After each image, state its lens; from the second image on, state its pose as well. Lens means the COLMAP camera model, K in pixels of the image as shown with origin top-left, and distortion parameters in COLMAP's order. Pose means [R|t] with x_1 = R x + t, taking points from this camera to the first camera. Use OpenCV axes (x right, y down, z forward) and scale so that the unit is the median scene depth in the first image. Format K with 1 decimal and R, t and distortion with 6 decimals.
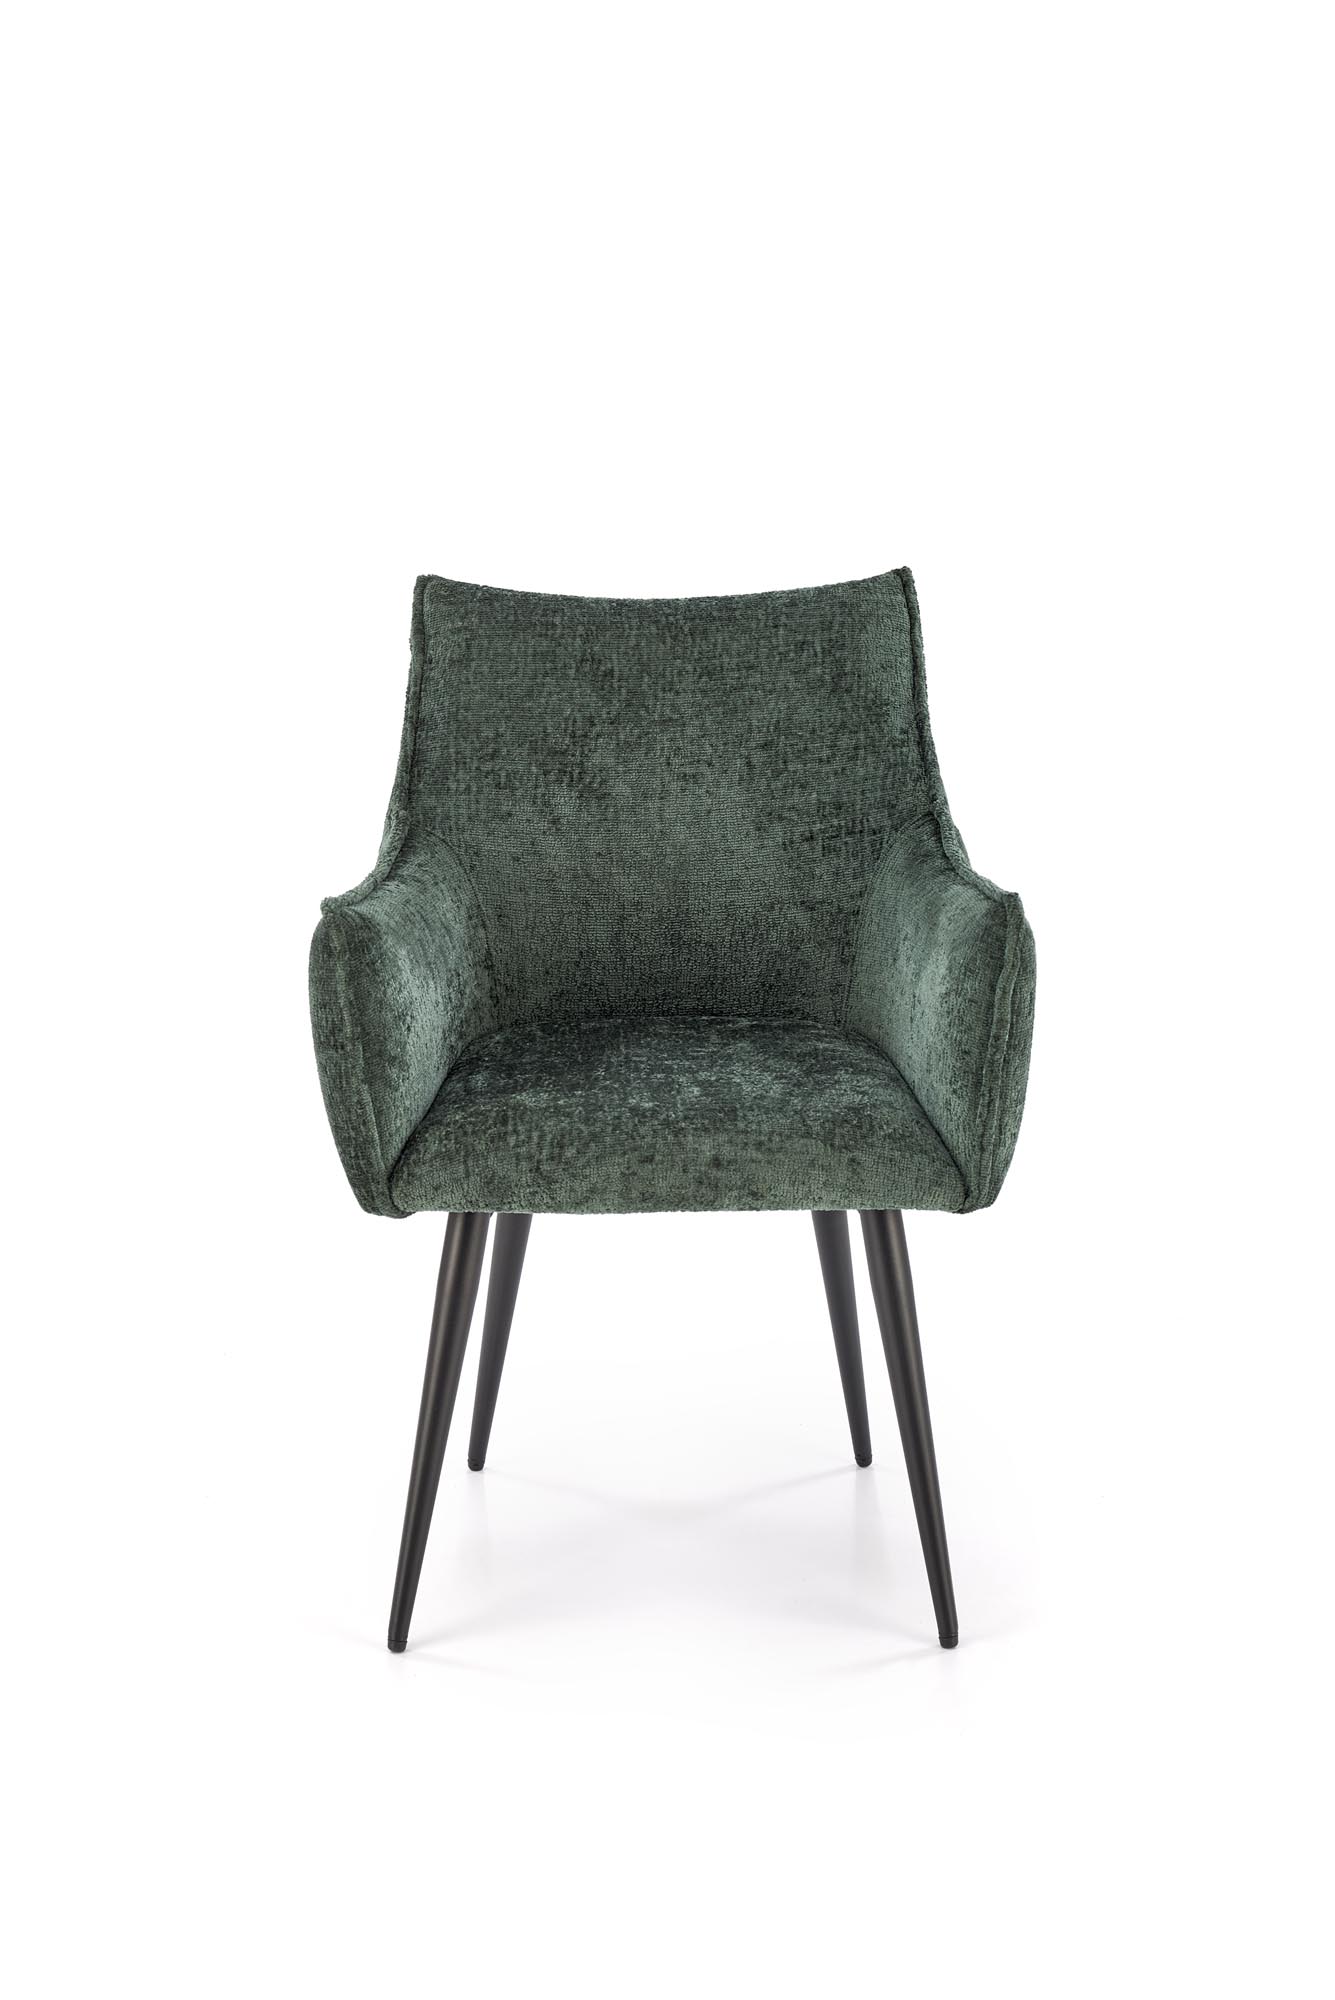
lens RADIAL K [[3948.7, 0, 667.5], [0, 3948.7, 1000.0], [0, 0, 1]] dist [0.149143, 0.033857]
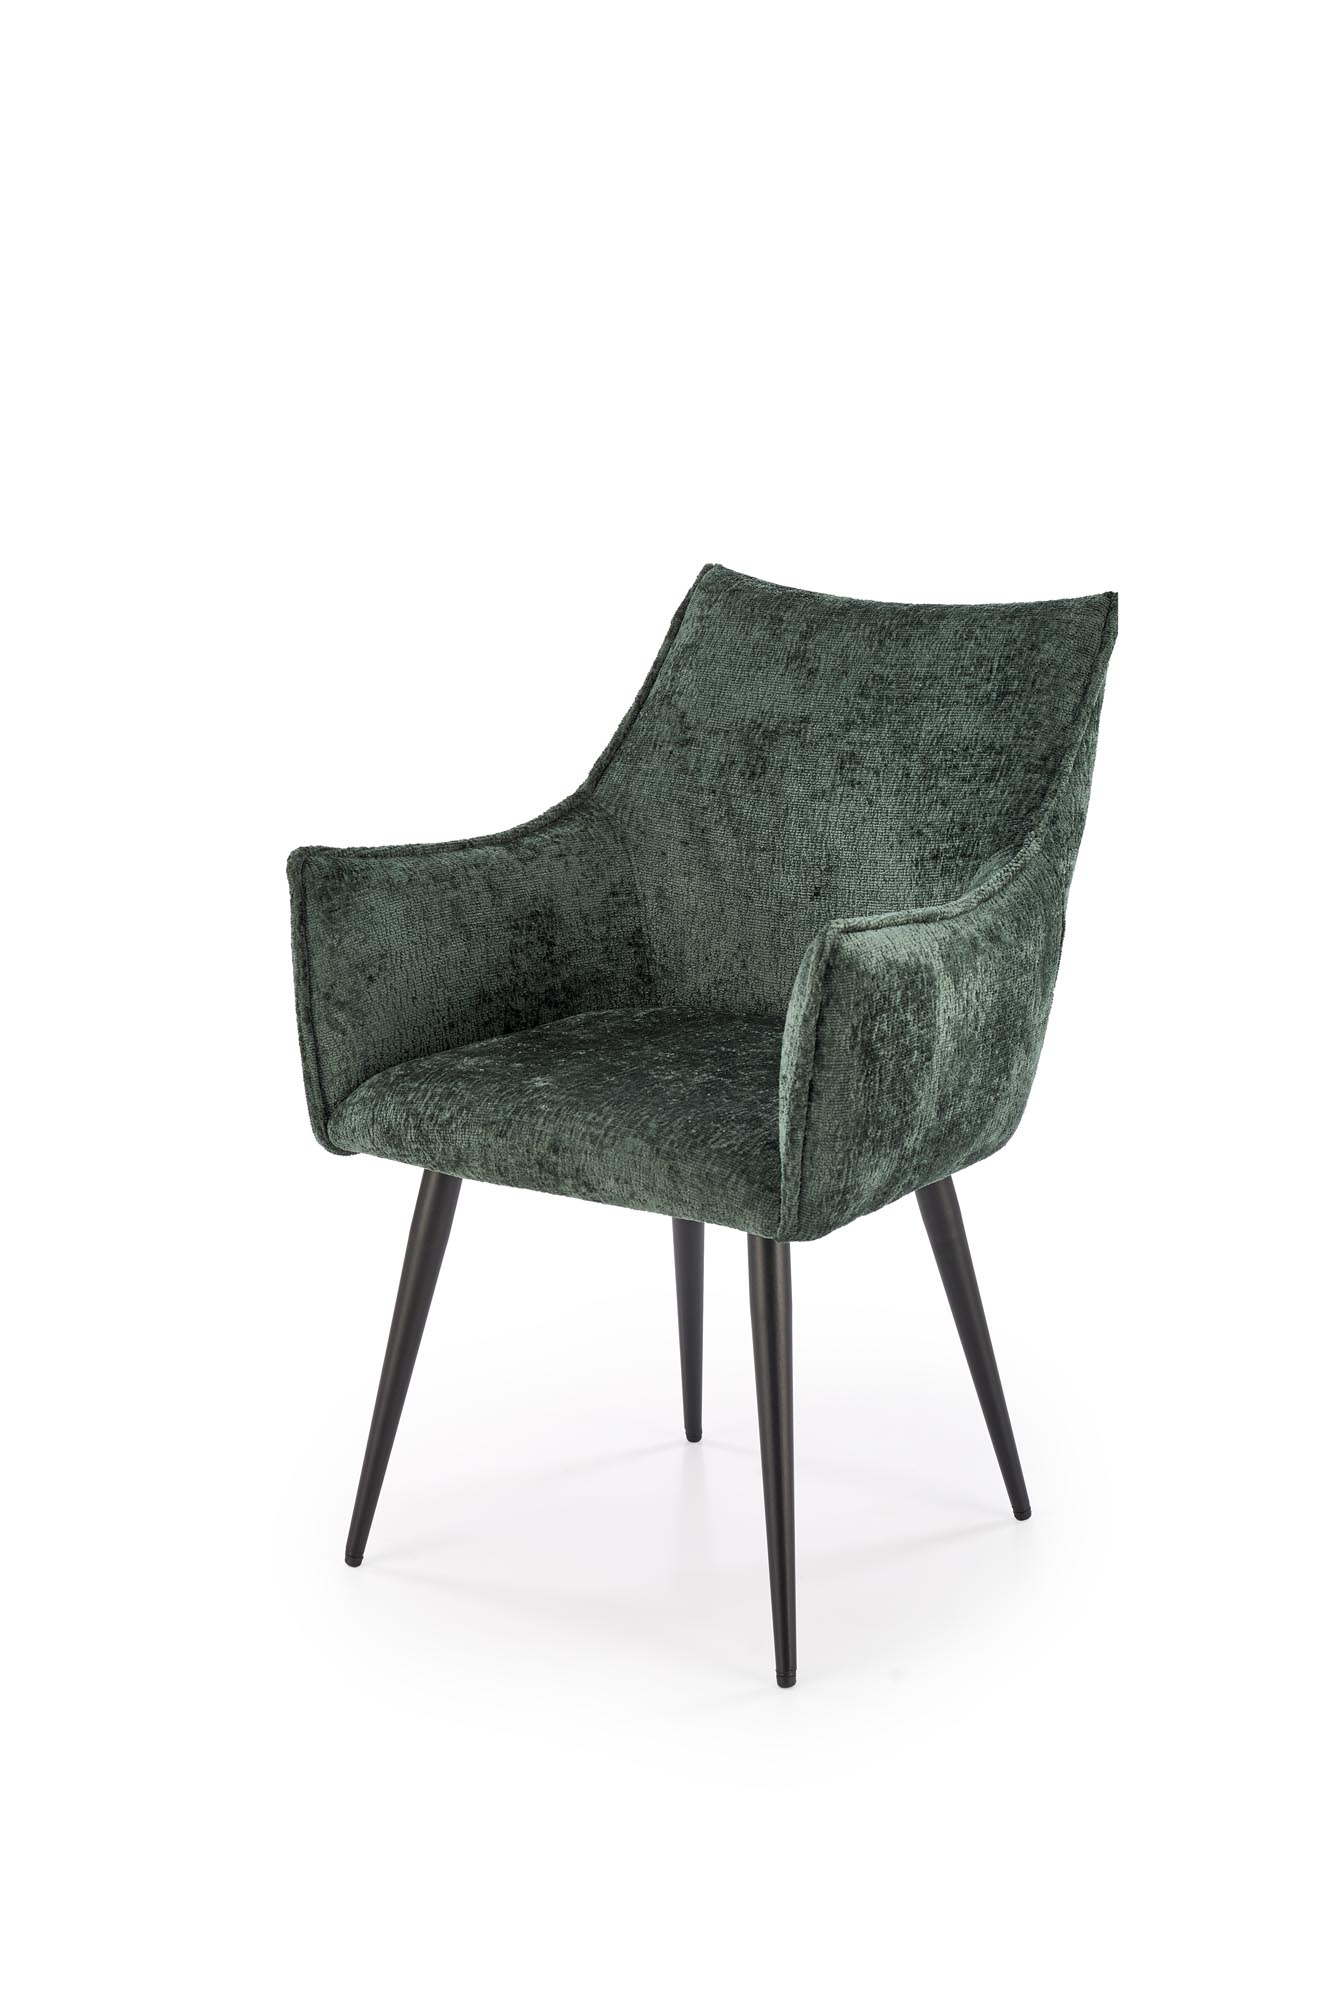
lens RADIAL K [[3948.7, 0, 667.5], [0, 3948.7, 1000.0], [0, 0, 1]] dist [0.149143, 0.033857]
pose [[0.798503, 0.134715, -0.586723, 0.557363], [-0.134471, 0.989928, 0.044285, -0.040179], [0.586779, 0.043535, 0.808576, 0.175709]]
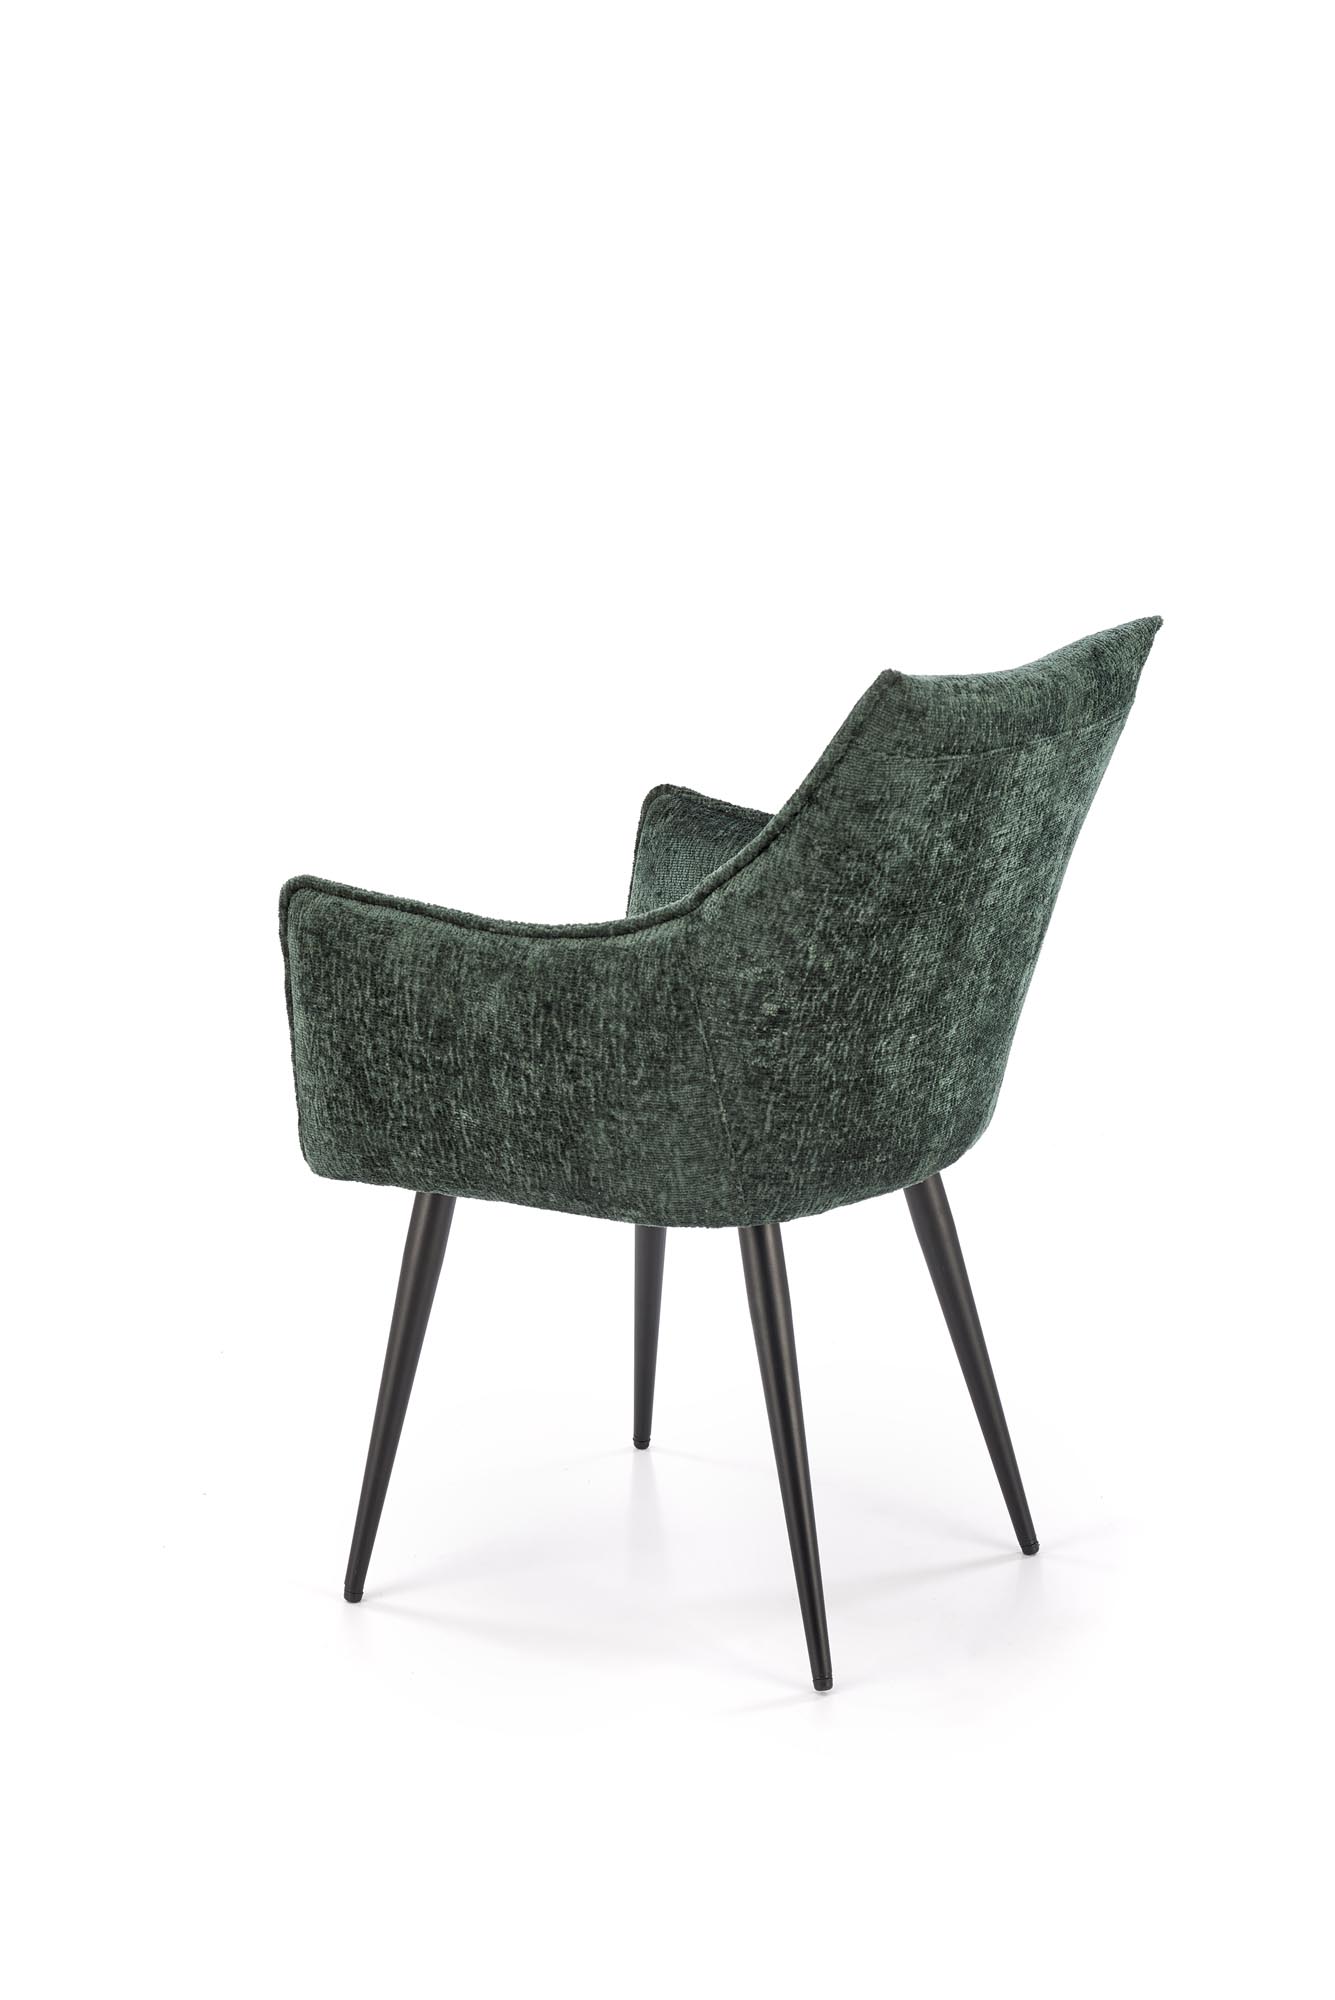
lens RADIAL K [[3948.7, 0, 667.5], [0, 3948.7, 1000.0], [0, 0, 1]] dist [0.149143, 0.033857]
pose [[-0.548789, 0.187124, -0.814748, 0.778836], [-0.184239, 0.923587, 0.336219, -0.318526], [0.815406, 0.334622, -0.472379, 1.400918]]
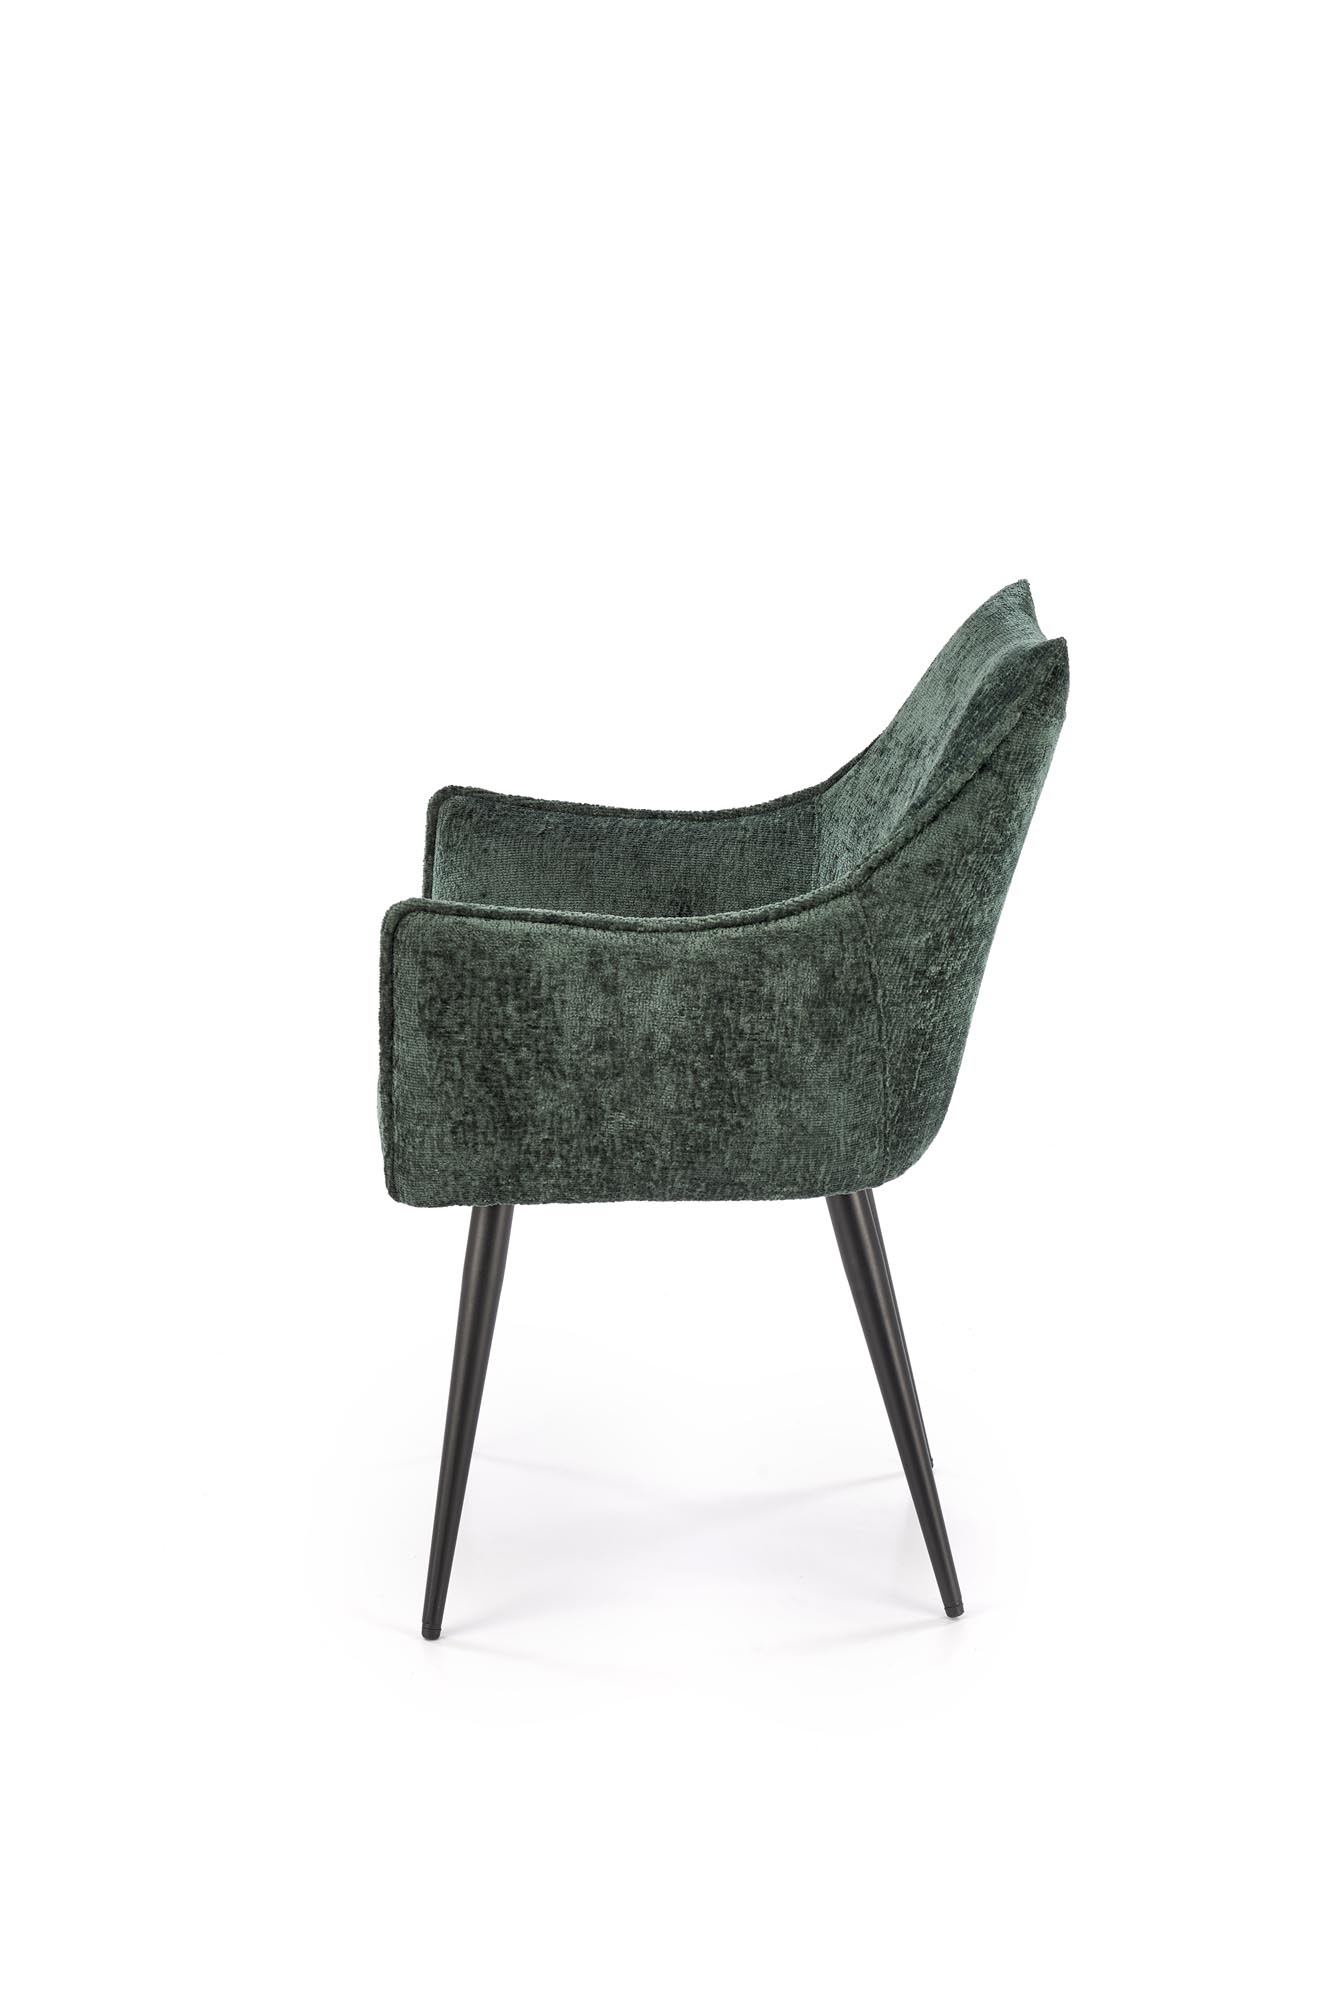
lens RADIAL K [[3948.7, 0, 667.5], [0, 3948.7, 1000.0], [0, 0, 1]] dist [0.149143, 0.033857]
pose [[-0.014228, 0.222904, -0.974737, 0.945602], [-0.221261, 0.949967, 0.220469, -0.210097], [0.975111, 0.218808, 0.035804, 0.922508]]
